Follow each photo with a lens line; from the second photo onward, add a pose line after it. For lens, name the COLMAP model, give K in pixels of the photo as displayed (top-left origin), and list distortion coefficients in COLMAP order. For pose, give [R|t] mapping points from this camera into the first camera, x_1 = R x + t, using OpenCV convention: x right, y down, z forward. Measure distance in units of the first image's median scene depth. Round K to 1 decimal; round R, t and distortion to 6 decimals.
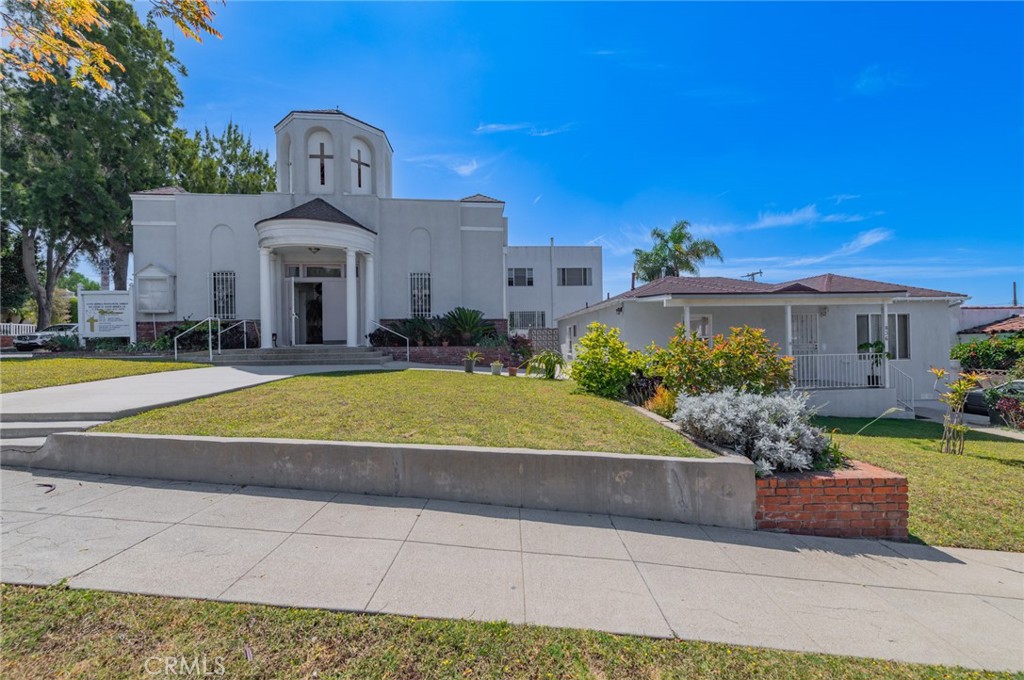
lens RADIAL K [[399.5, 0, 510.9], [0, 399.5, 339.4], [0, 0, 1]] dist [0.011214, -0.000769]
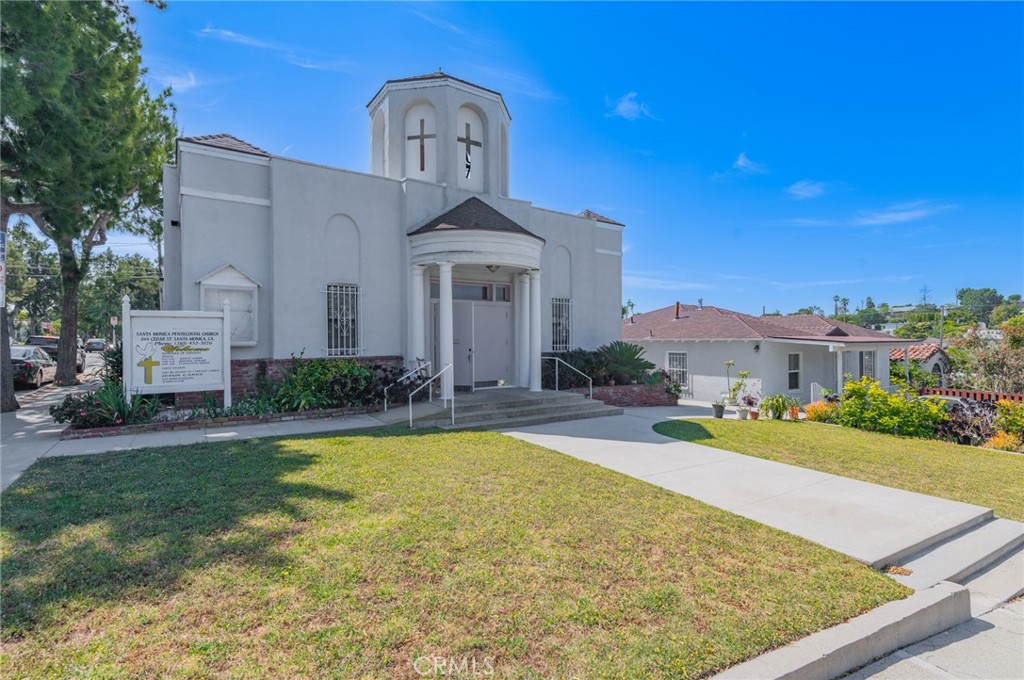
lens RADIAL K [[499.9, 0, 512.2], [0, 499.9, 340.0], [0, 0, 1]] dist [0.003193, -0.000401]
pose [[0.859014, 0.009130, 0.511871, -0.903728], [-0.008552, 0.999957, -0.003484, -0.076441], [-0.511881, -0.001384, 0.859055, 0.141064]]
